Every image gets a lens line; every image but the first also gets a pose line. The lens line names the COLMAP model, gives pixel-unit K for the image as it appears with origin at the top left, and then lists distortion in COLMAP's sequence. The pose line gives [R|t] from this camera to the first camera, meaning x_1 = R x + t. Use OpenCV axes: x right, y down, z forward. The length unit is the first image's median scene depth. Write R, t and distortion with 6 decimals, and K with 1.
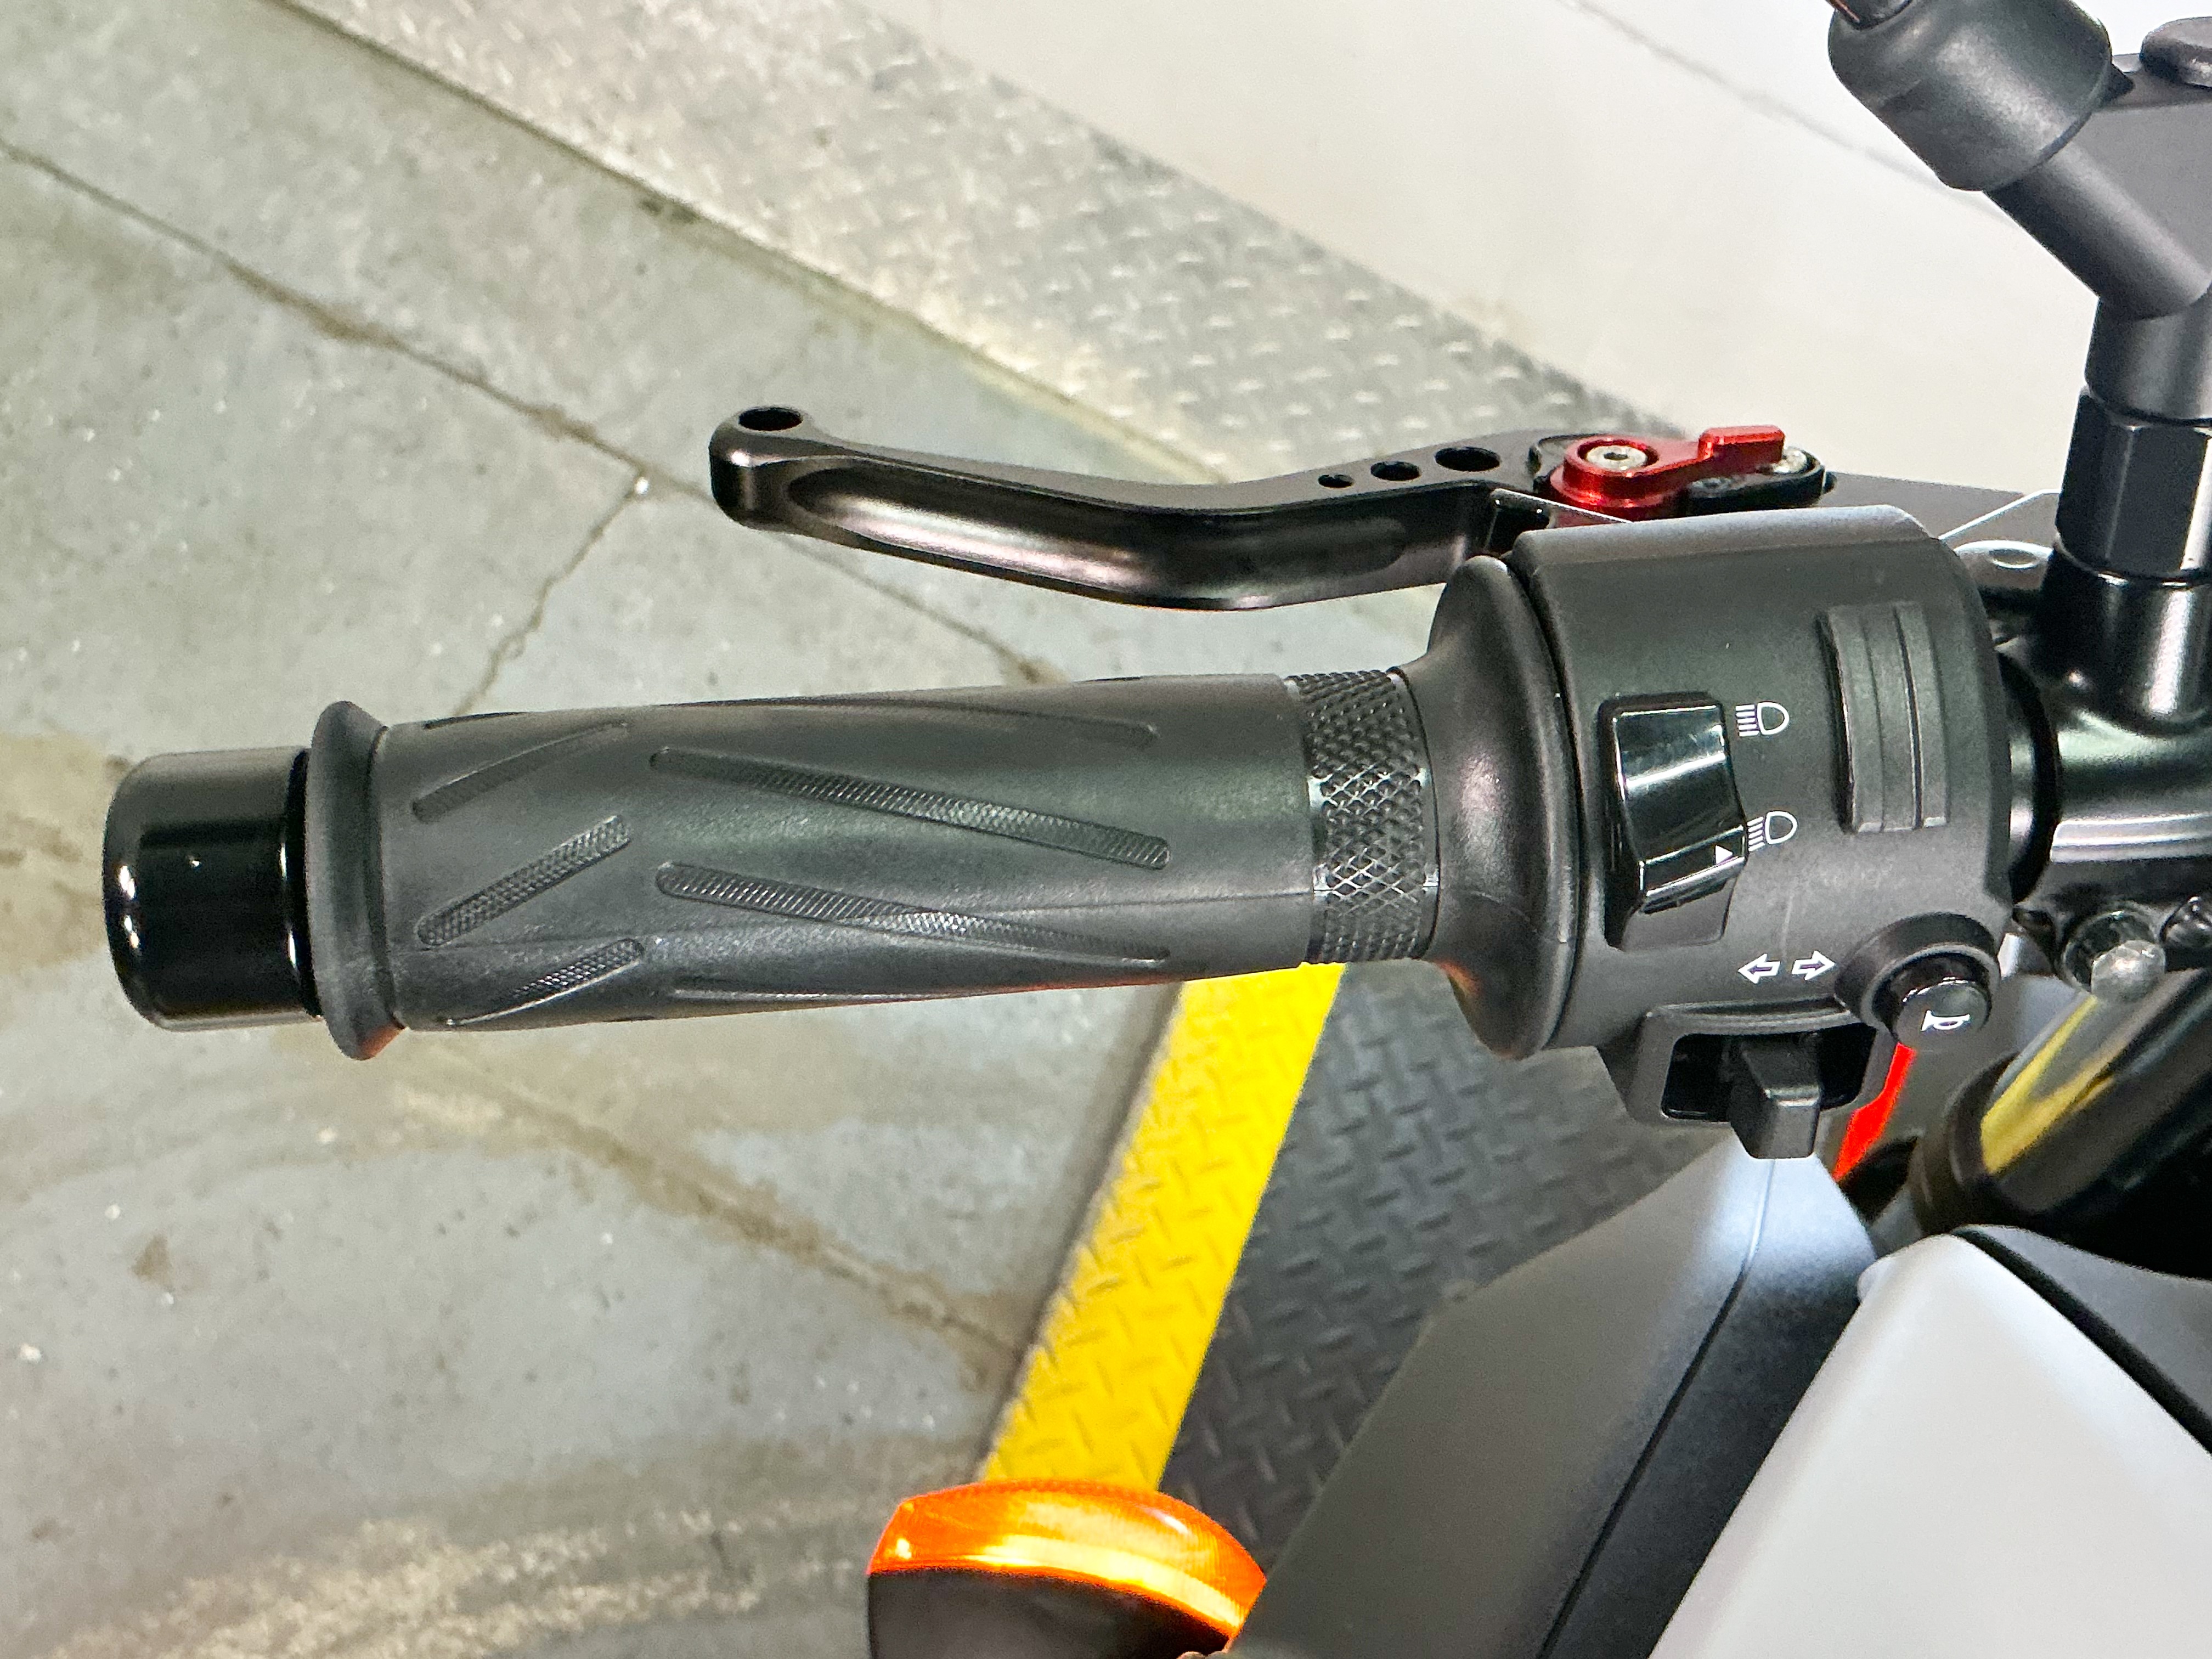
lens RADIAL K [[2708.6, 0, 1106.0], [0, 2708.6, 829.5], [0, 0, 1]] dist [0.139545, -0.363284]
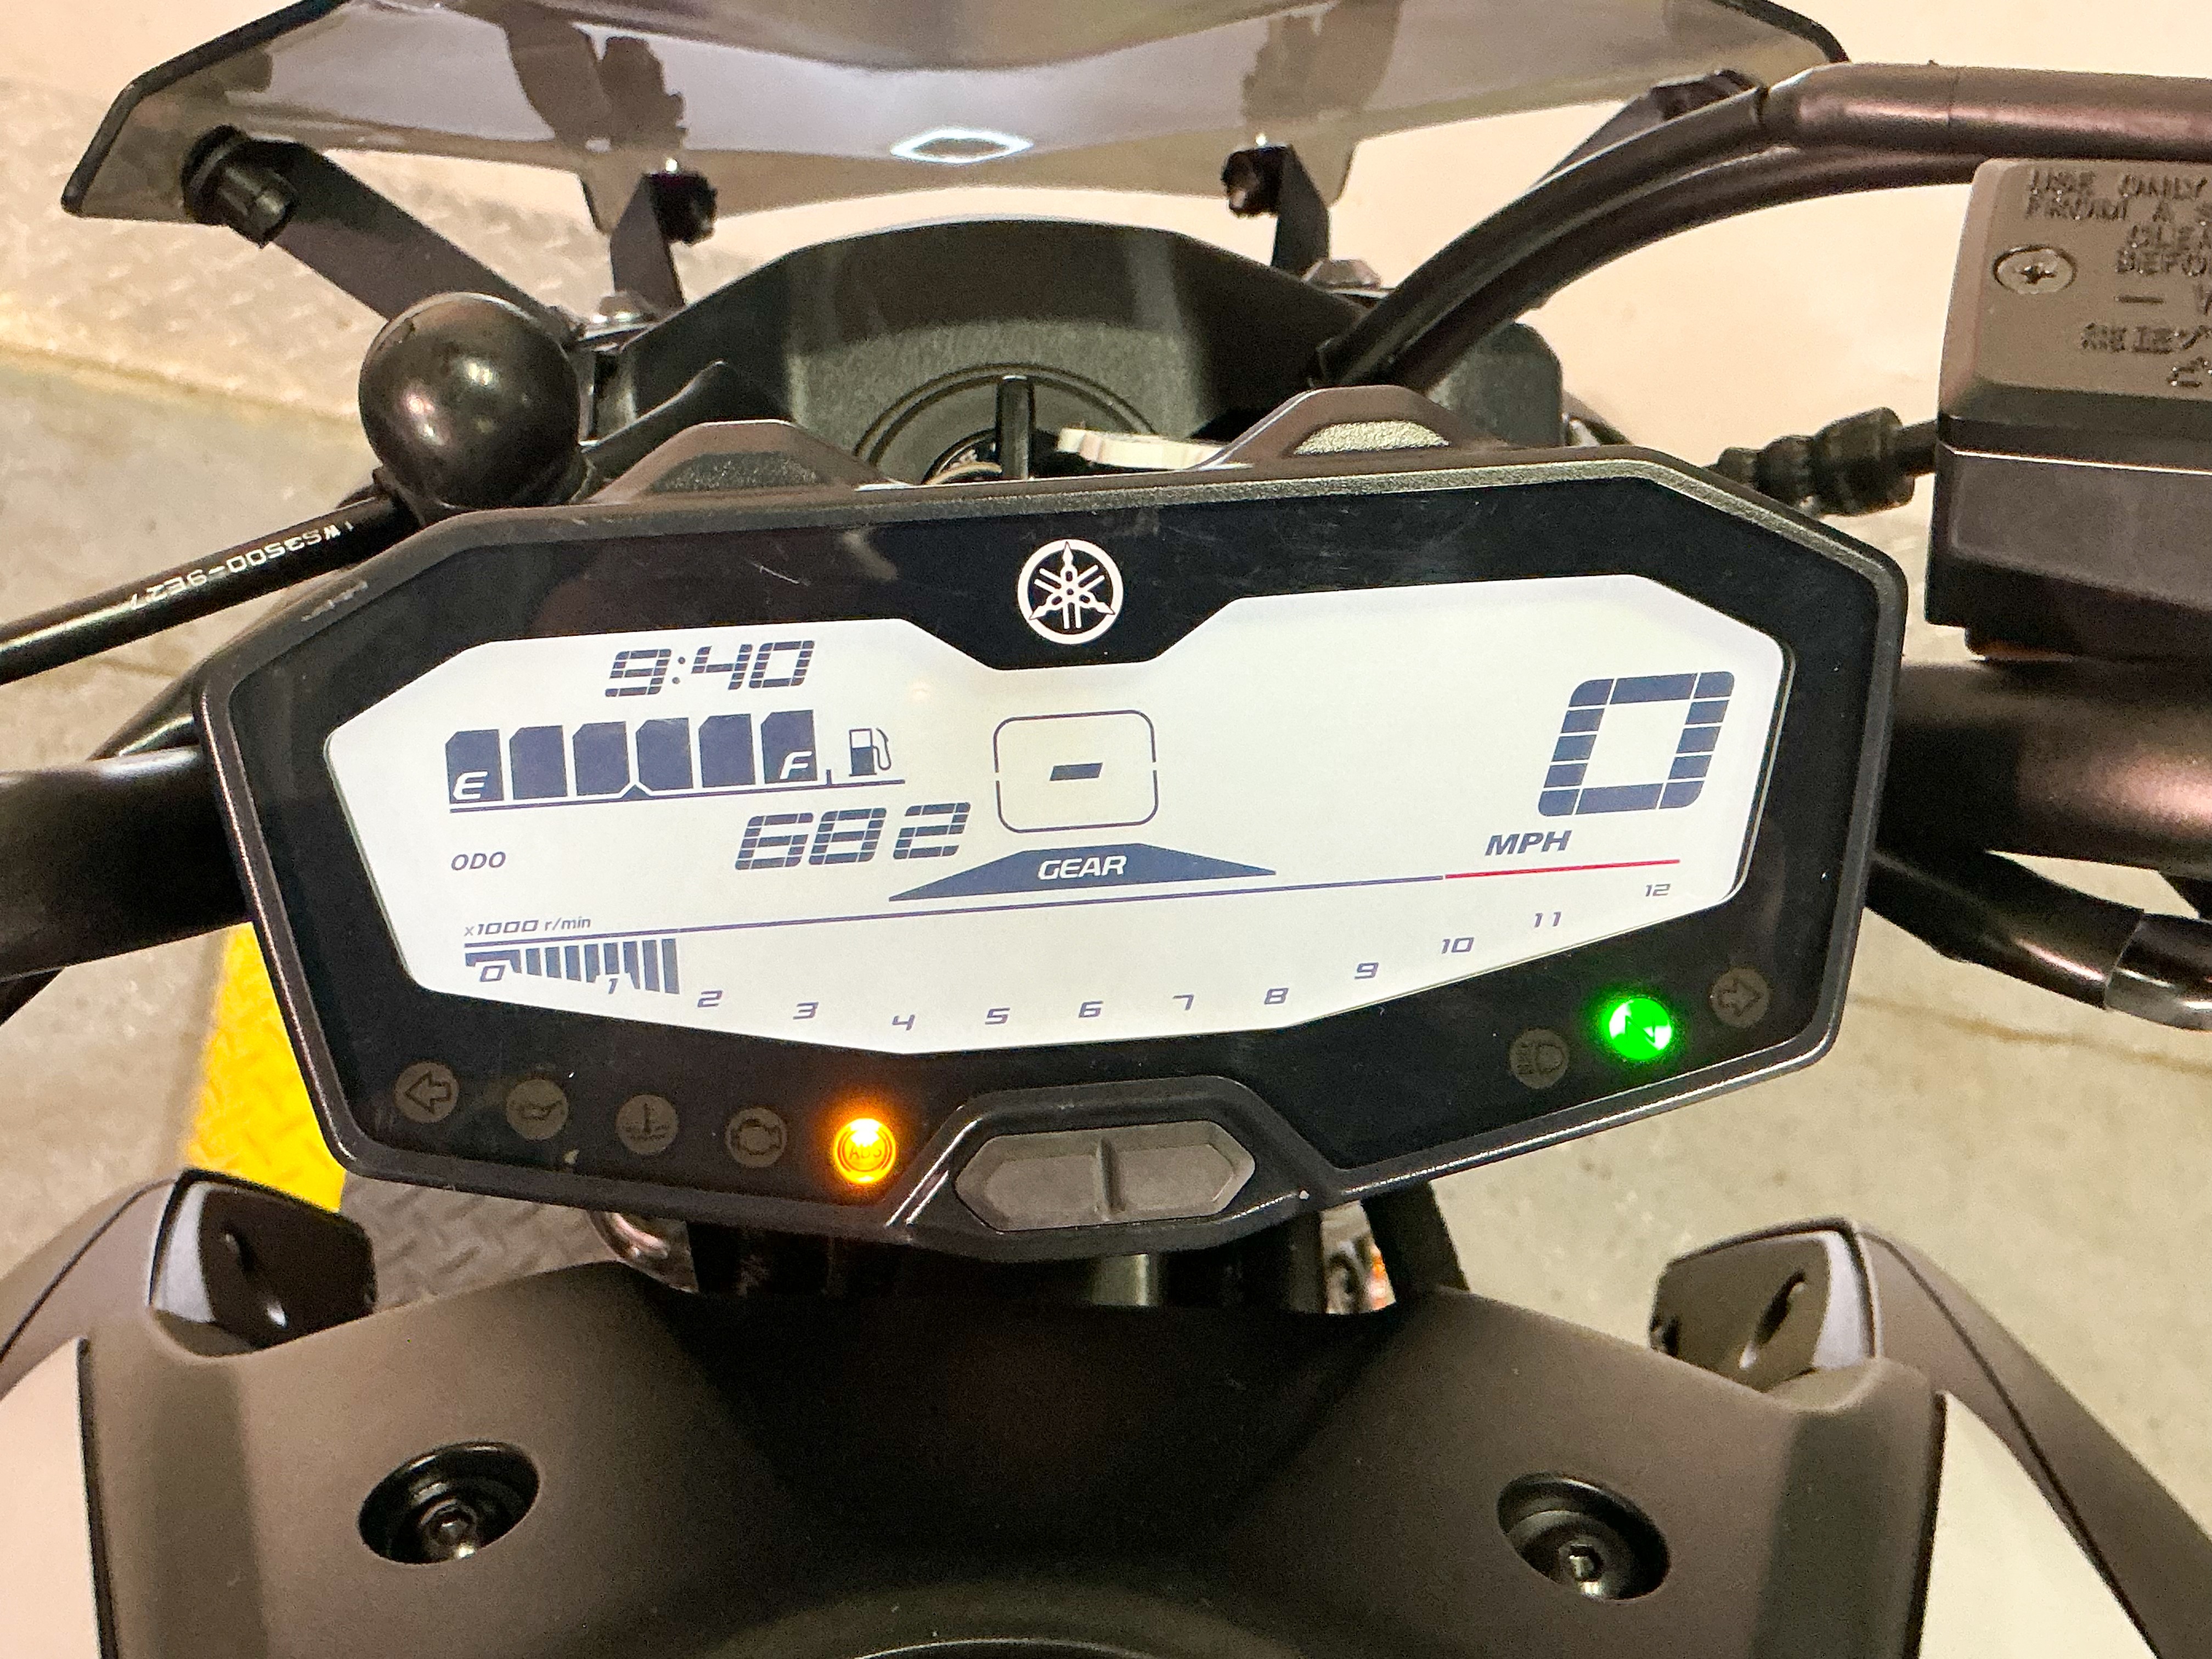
lens RADIAL K [[2708.6, 0, 1106.0], [0, 2708.6, 829.5], [0, 0, 1]] dist [0.139545, -0.363284]
pose [[0.940815, -0.280181, 0.190696, 0.132856], [0.261752, 0.958100, 0.116318, -0.011306], [-0.215296, -0.059519, 0.974733, 0.003414]]
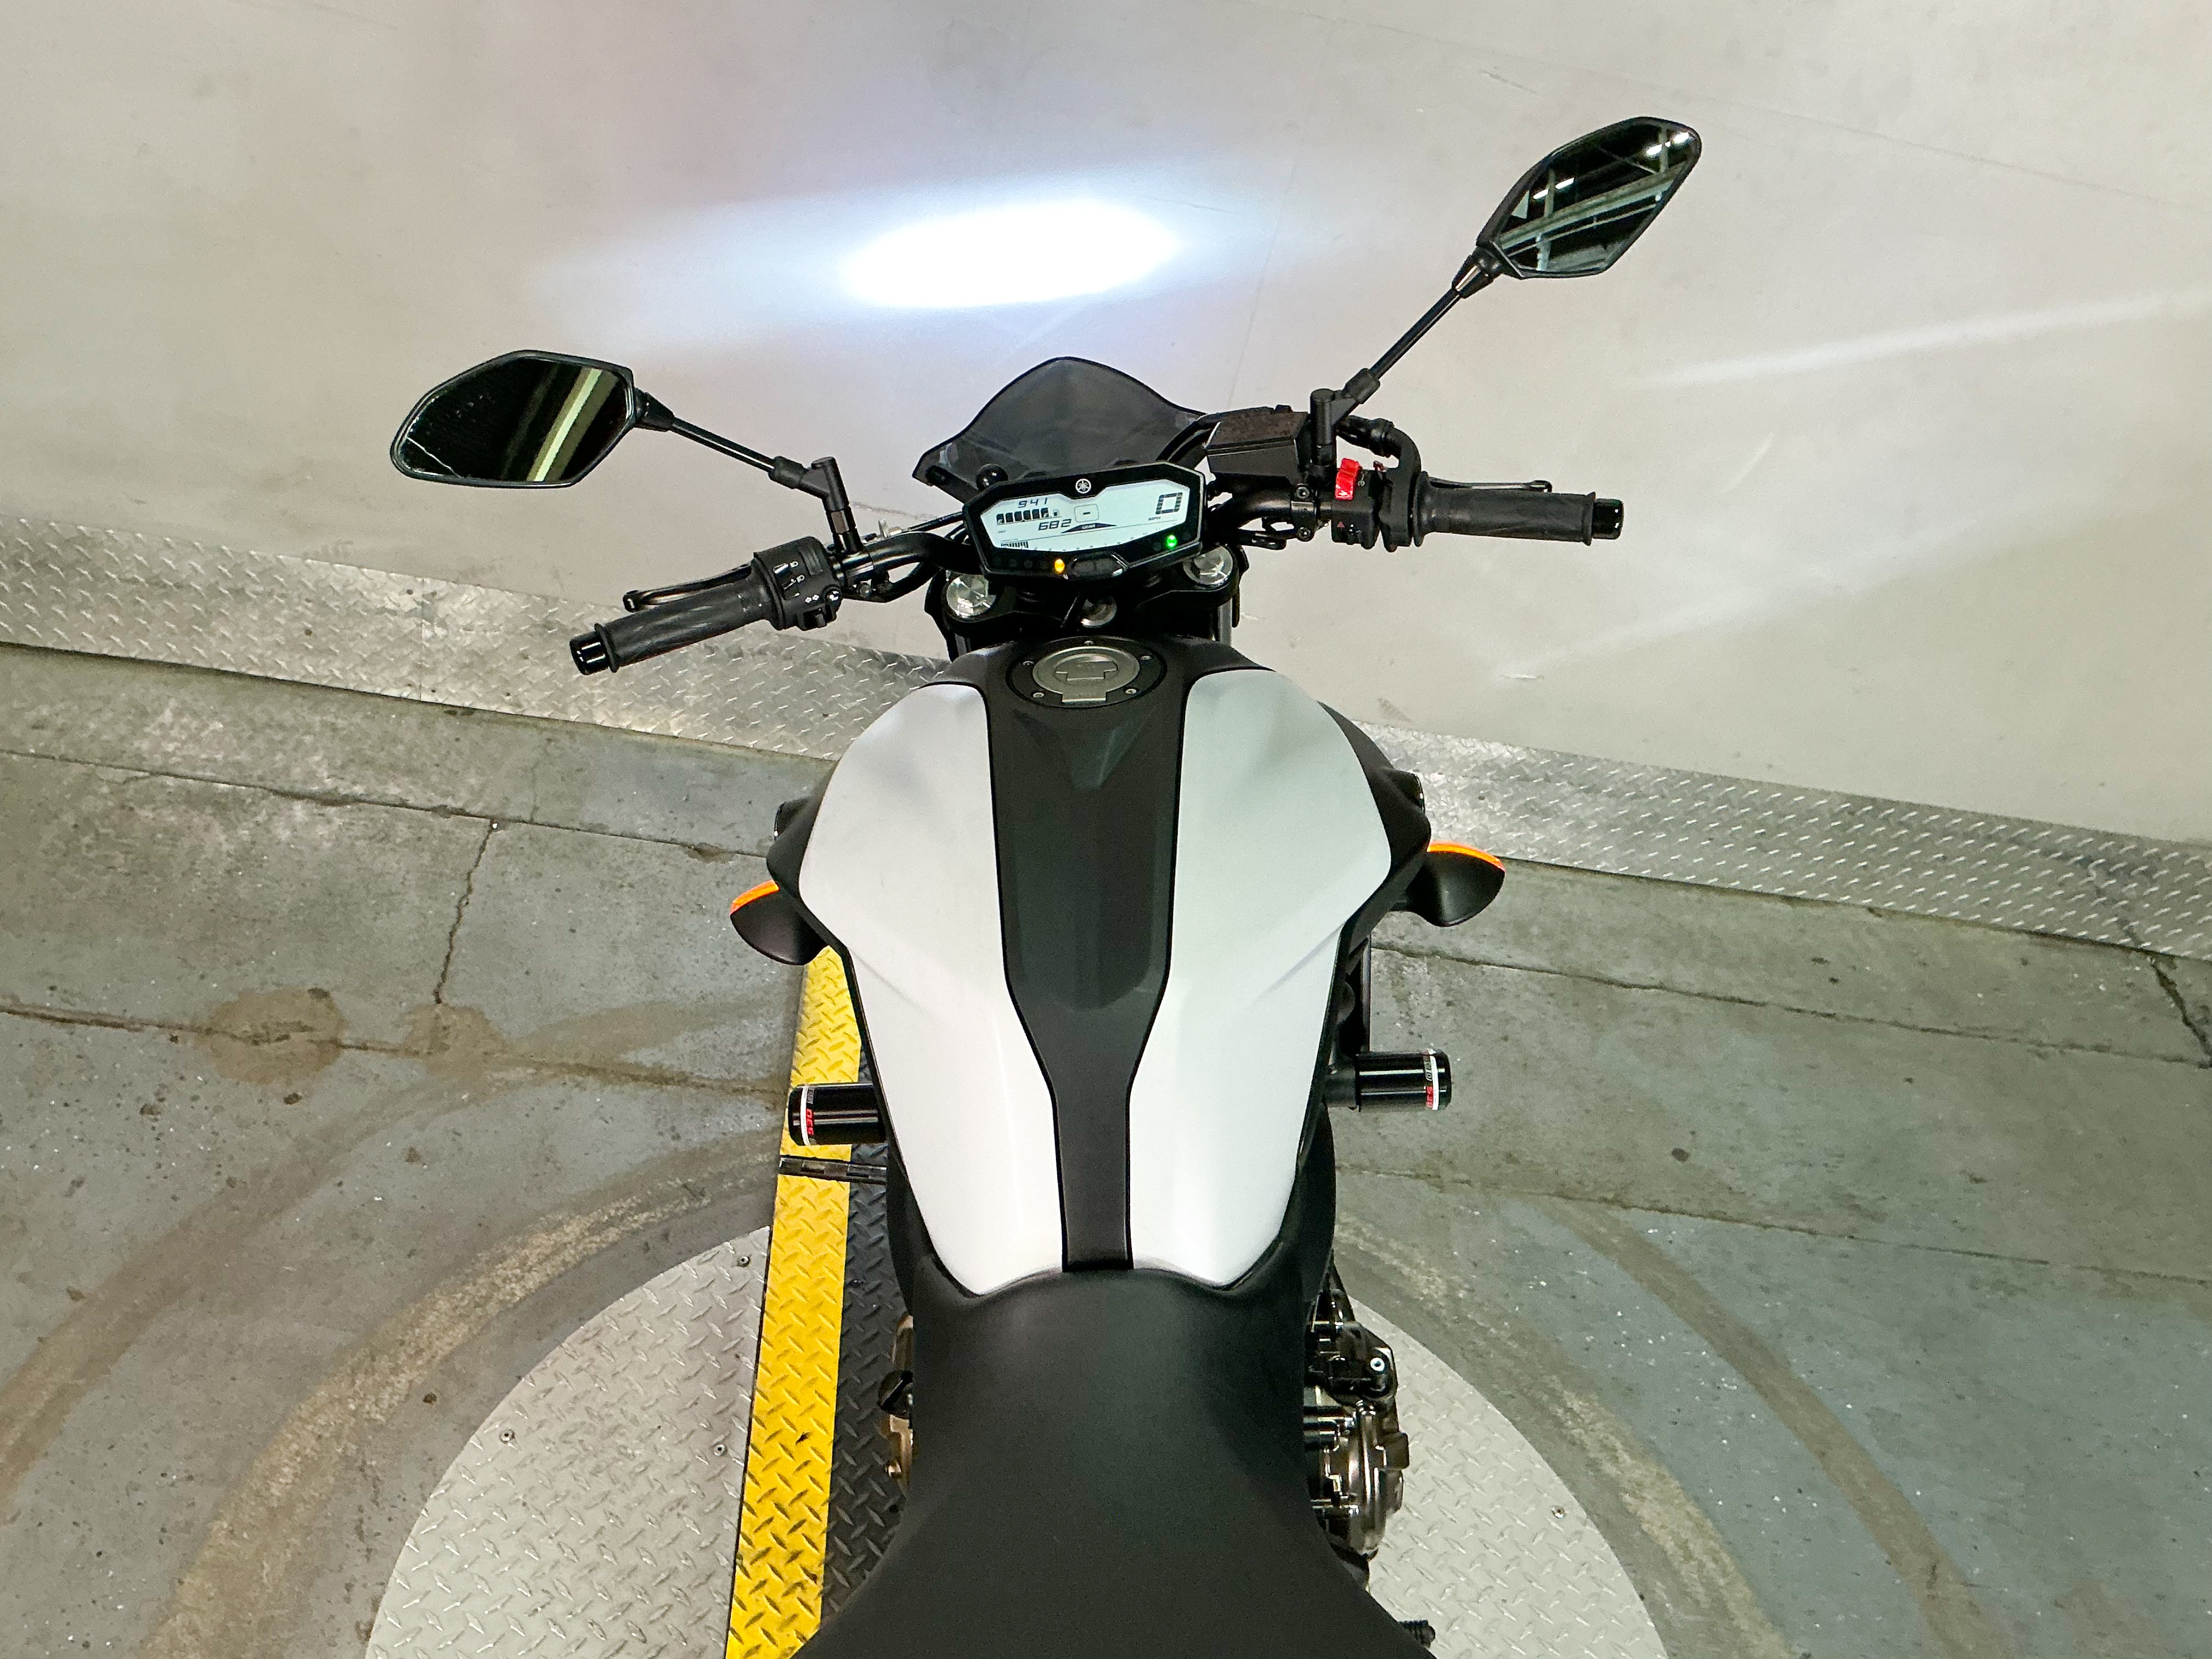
lens RADIAL K [[2012.6, 0, 1106.0], [0, 2012.6, 829.5], [0, 0, 1]] dist [0.167929, -0.402263]
pose [[0.928562, -0.314812, 0.196636, -0.041100], [0.340969, 0.932798, -0.116738, 0.235559], [-0.146671, 0.175446, 0.973502, -0.652284]]
